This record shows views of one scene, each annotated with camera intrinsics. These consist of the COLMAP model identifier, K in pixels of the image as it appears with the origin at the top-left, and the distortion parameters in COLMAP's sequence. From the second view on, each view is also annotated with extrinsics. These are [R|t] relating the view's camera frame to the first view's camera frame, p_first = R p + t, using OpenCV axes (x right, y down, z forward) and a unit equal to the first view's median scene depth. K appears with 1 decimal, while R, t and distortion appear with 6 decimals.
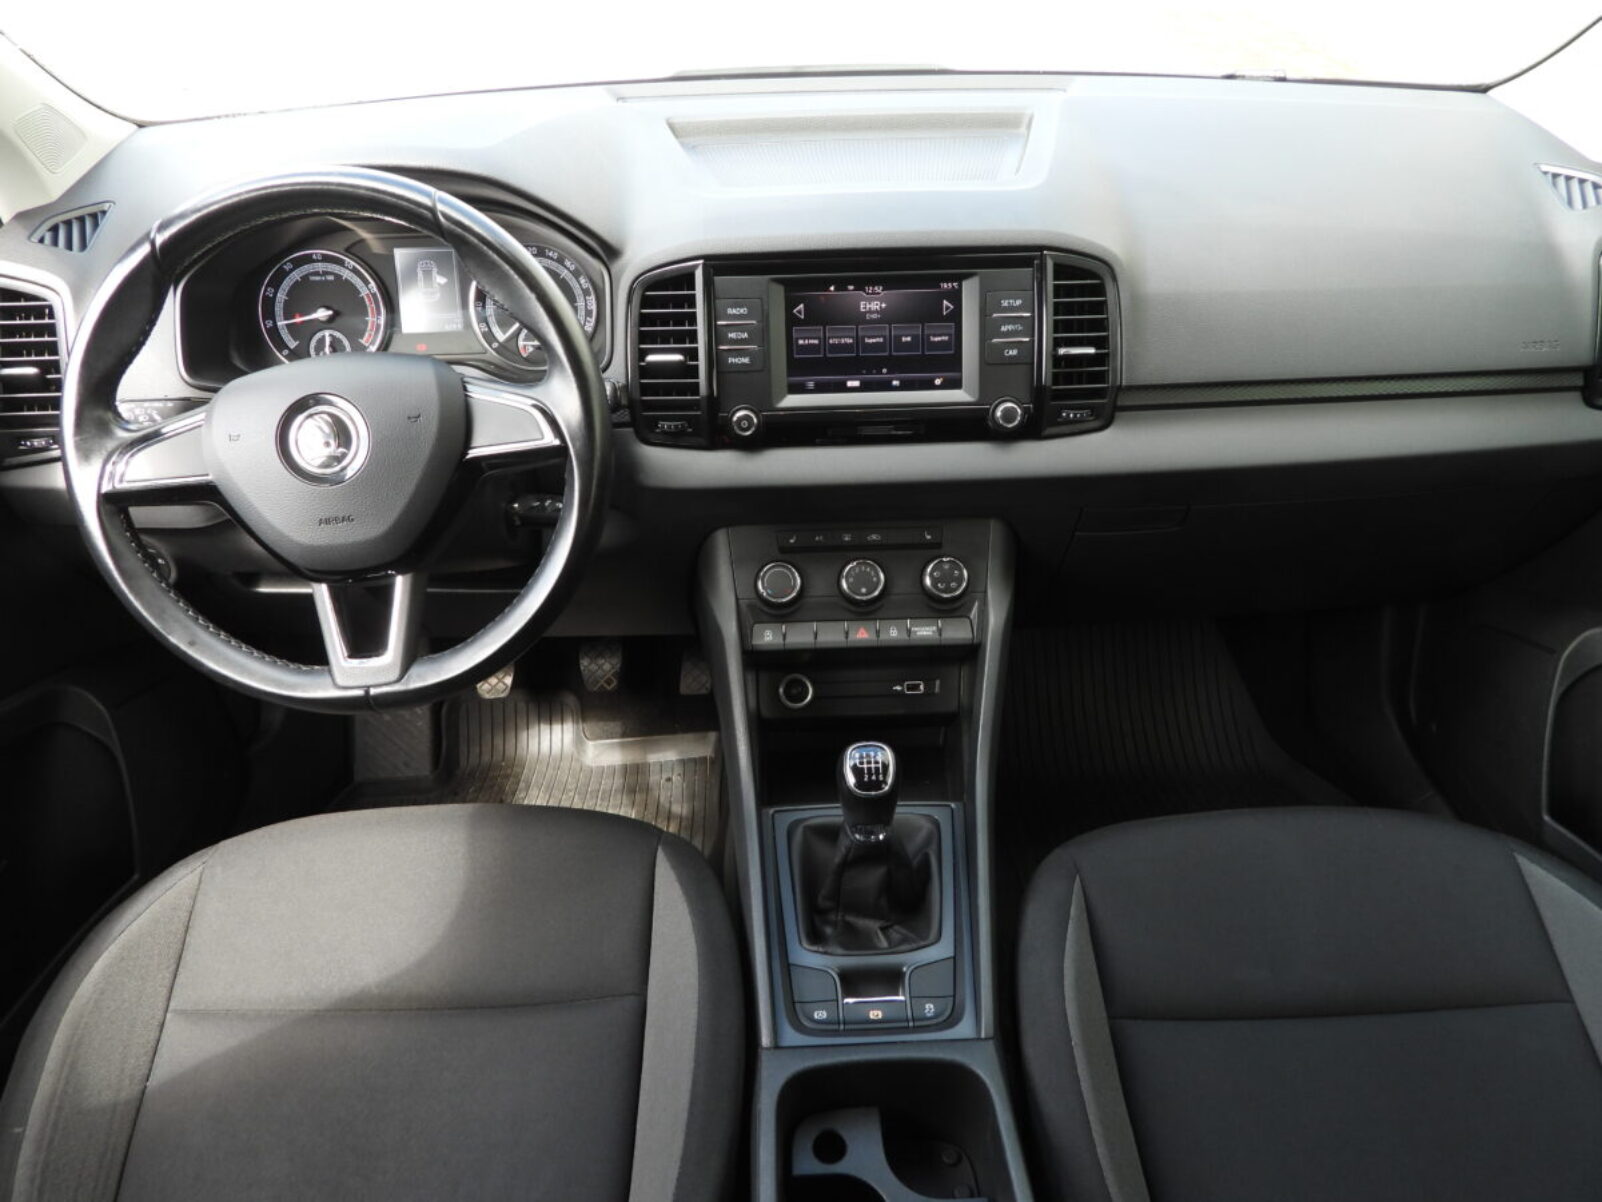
lens RADIAL K [[1144.0, 0, 801.0], [0, 1144.0, 601.0], [0, 0, 1]] dist [-0.013051, 0.005190]
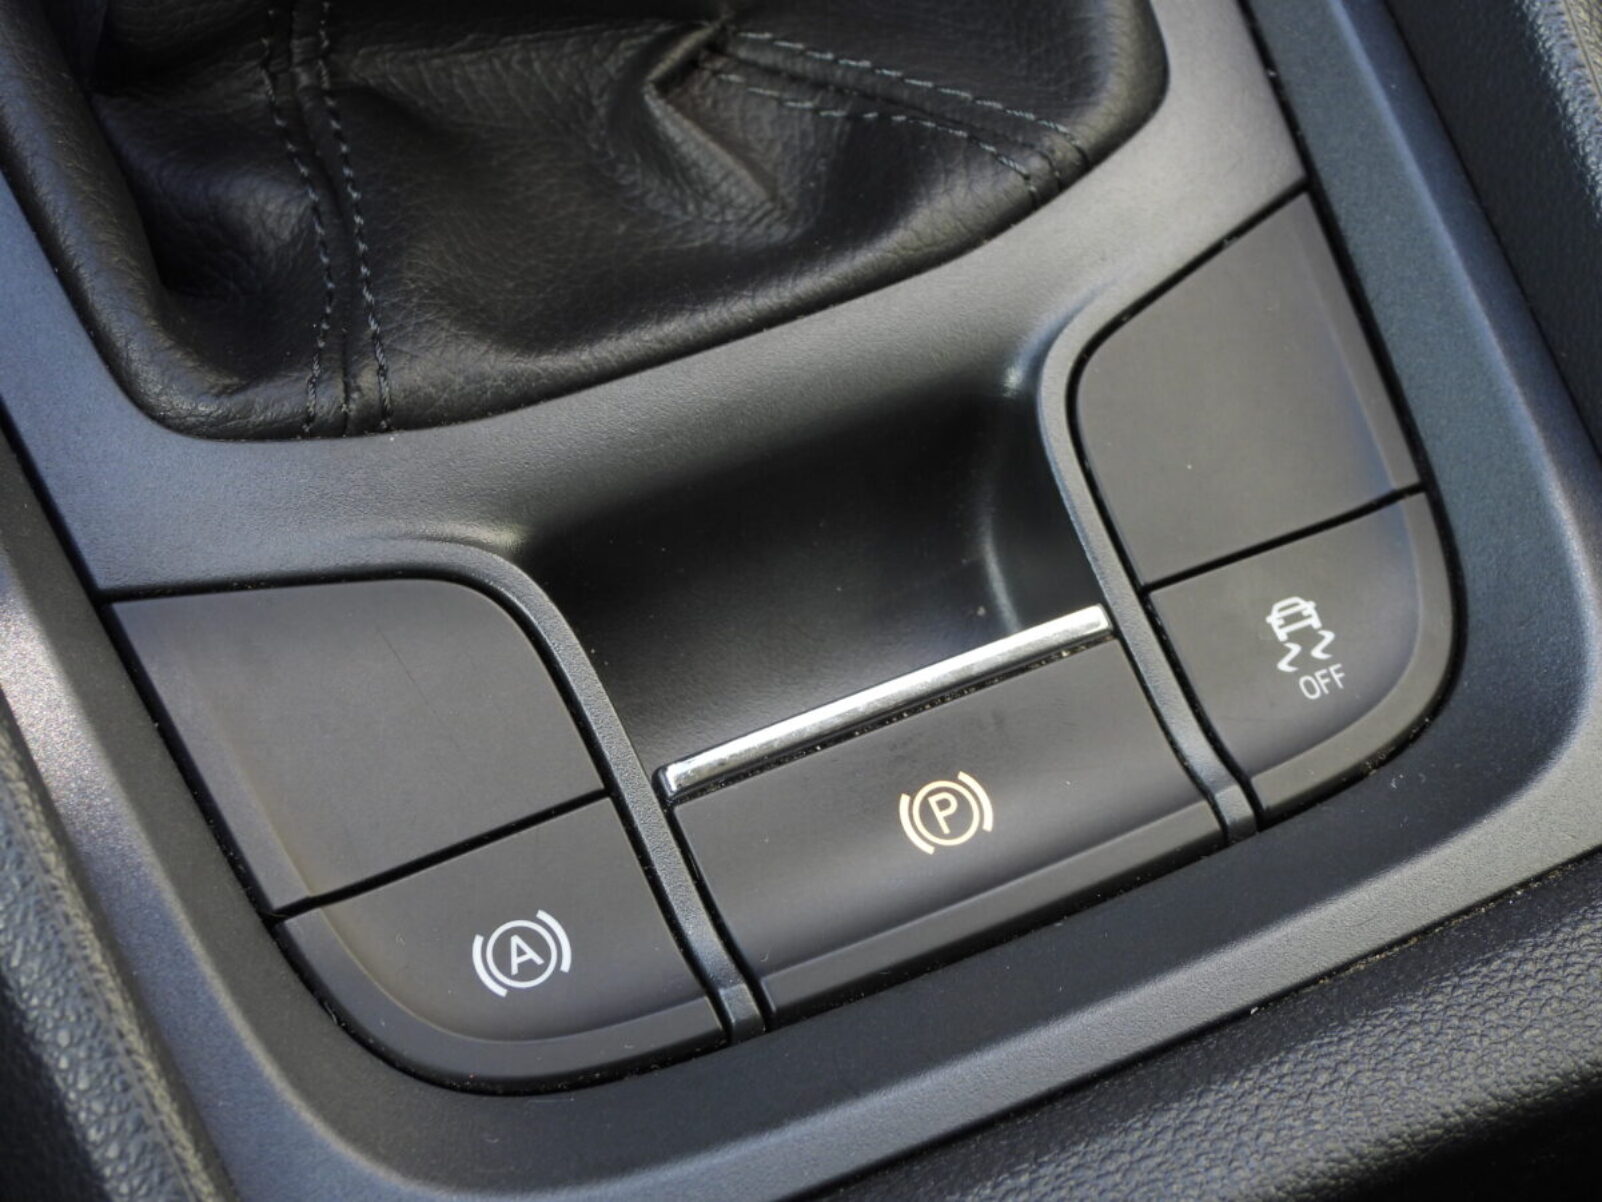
lens RADIAL K [[3740.6, 0, 801.0], [0, 3740.6, 601.0], [0, 0, 1]] dist [0.002770, -0.009843]
pose [[0.892716, -0.283459, 0.350300, -0.073398], [0.074638, 0.859646, 0.505408, 0.125749], [-0.444396, -0.425040, 0.788577, 0.628649]]
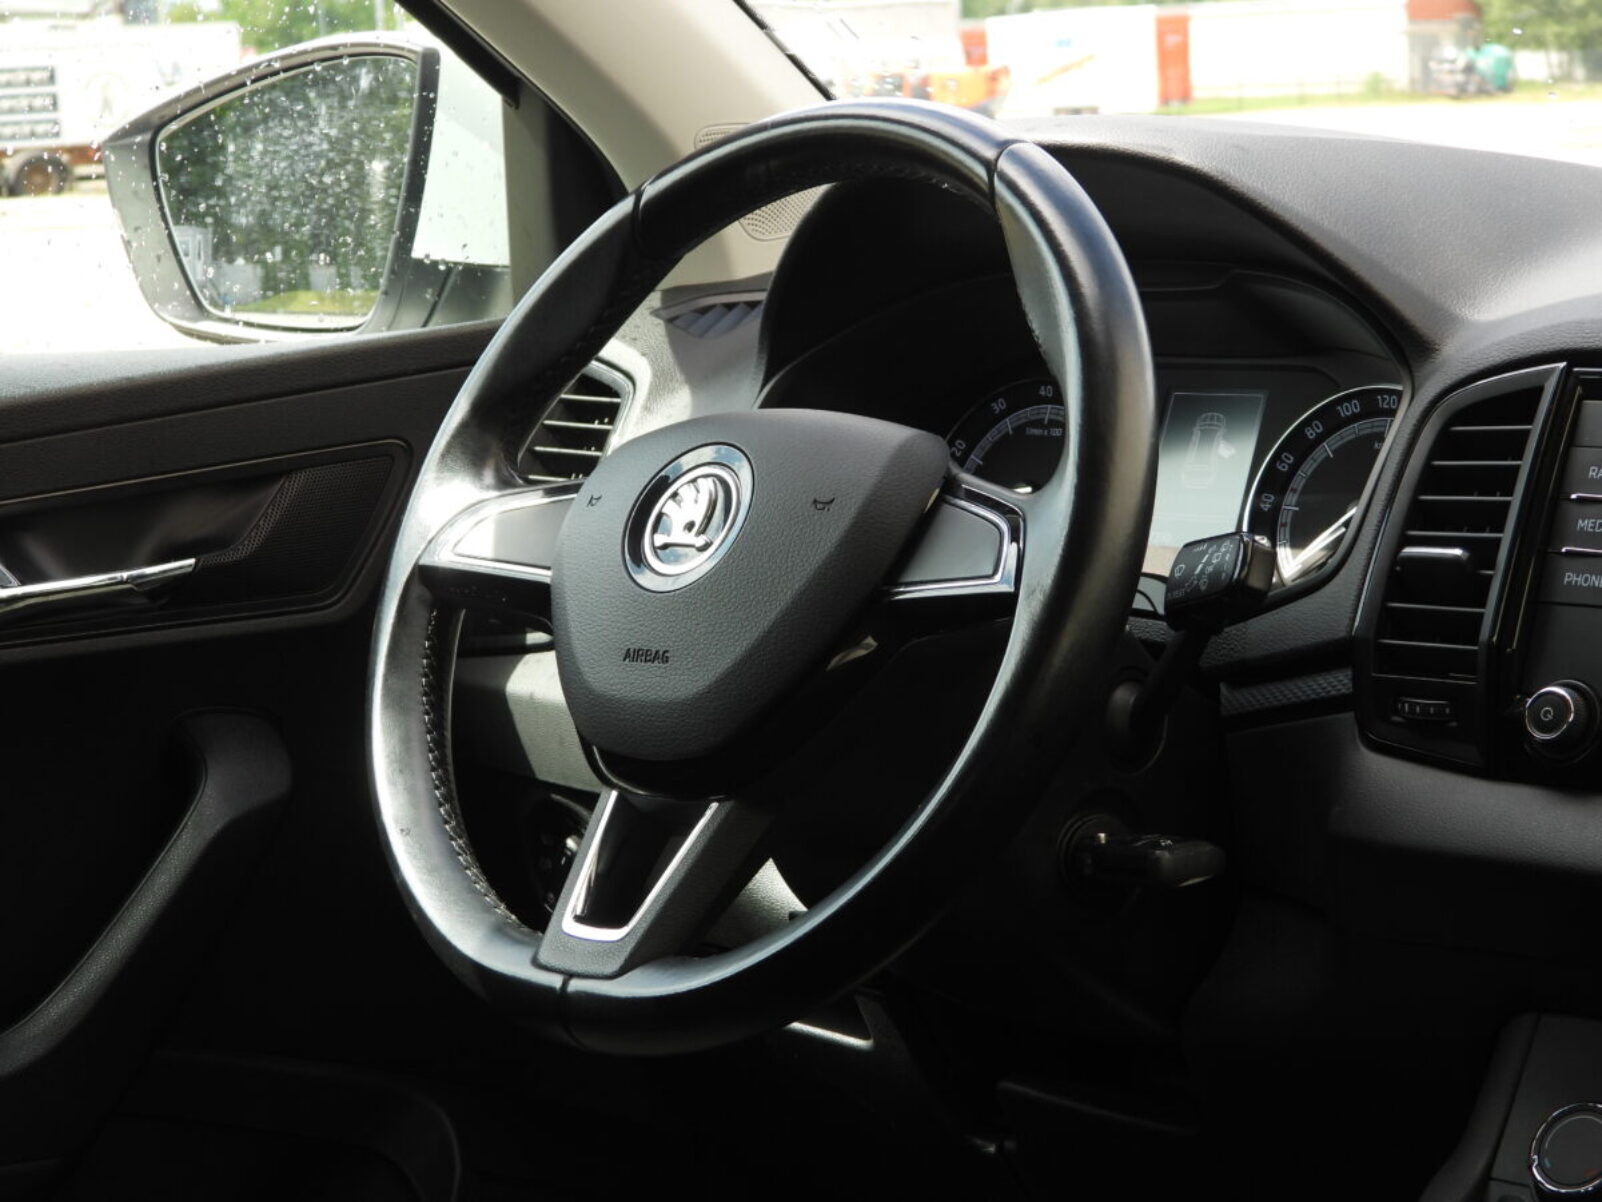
lens RADIAL K [[3273.9, 0, 801.0], [0, 3273.9, 601.0], [0, 0, 1]] dist [-0.145246, 0.188612]
pose [[0.672766, 0.084469, -0.735017, 0.630335], [-0.412267, 0.867731, -0.277631, 0.249716], [0.614346, 0.489804, 0.618604, 0.071858]]
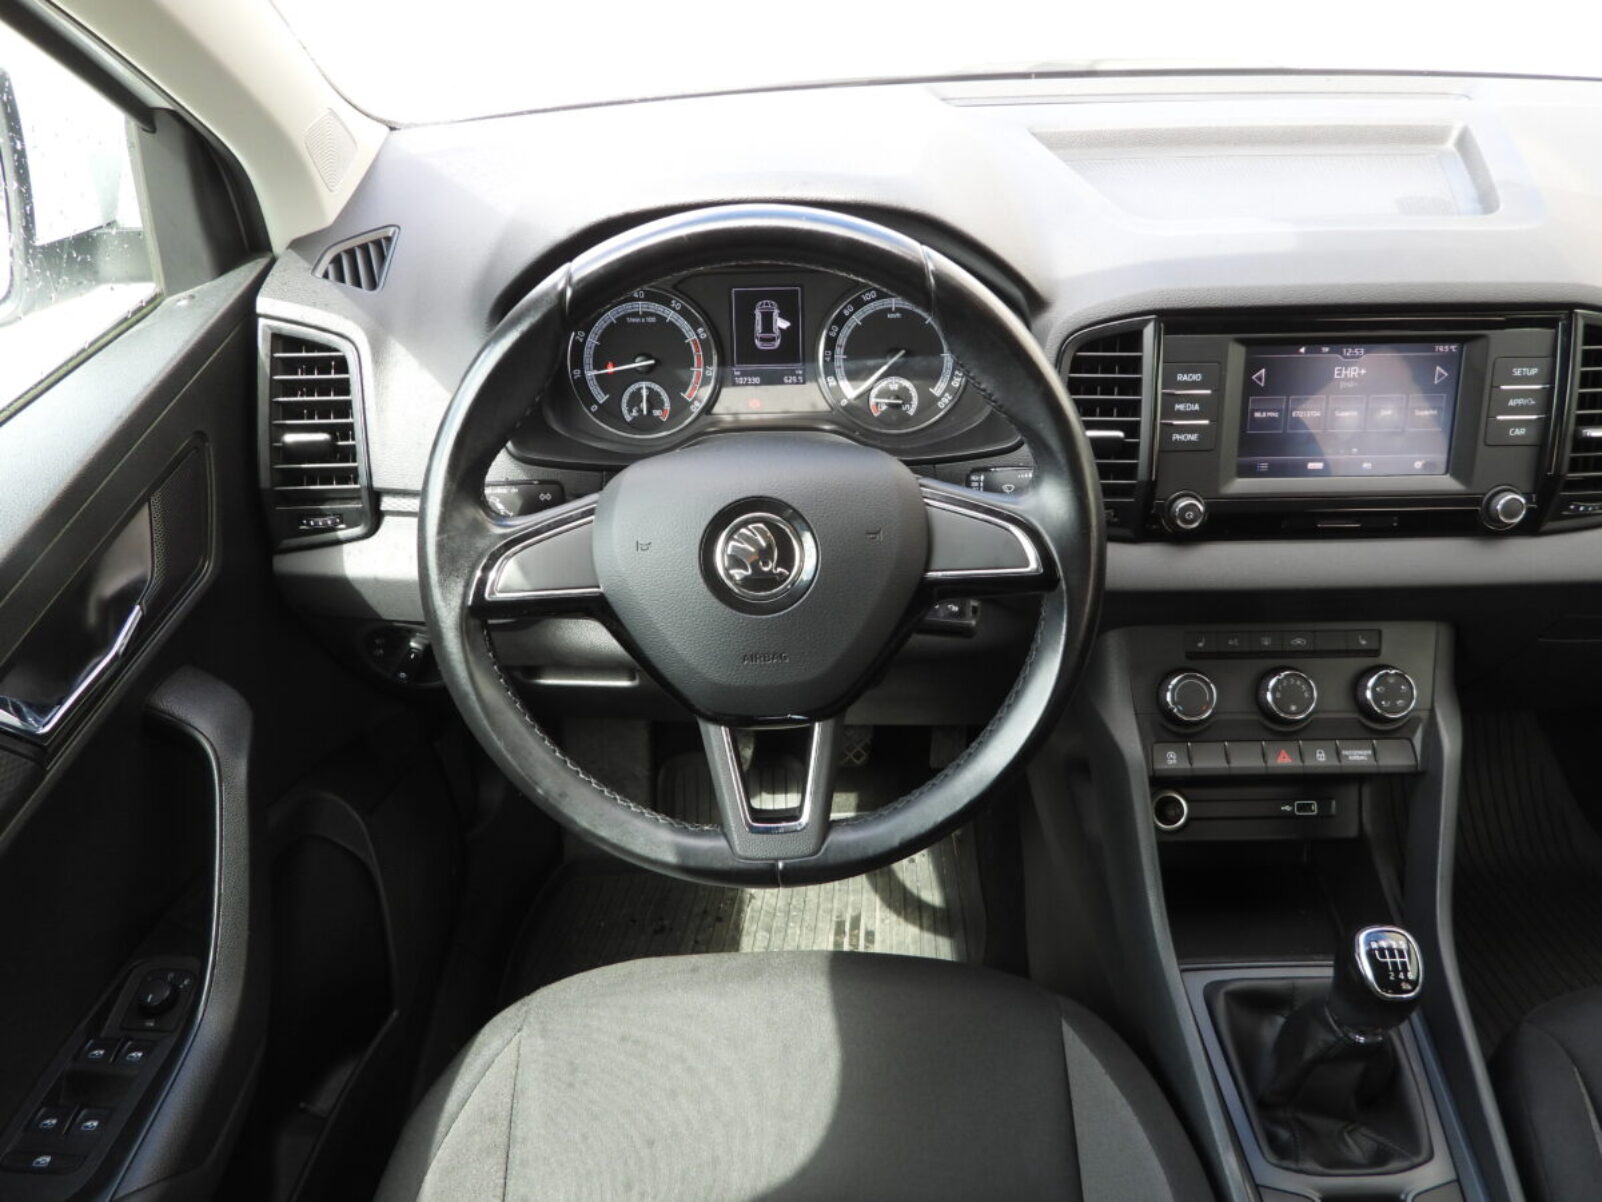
lens RADIAL K [[1144.0, 0, 801.0], [0, 1144.0, 601.0], [0, 0, 1]] dist [-0.013051, 0.005190]
pose [[0.999710, 0.016328, -0.017685, -0.306663], [-0.015939, 0.999633, 0.021920, -0.105362], [0.018036, -0.021632, 0.999603, 0.175117]]
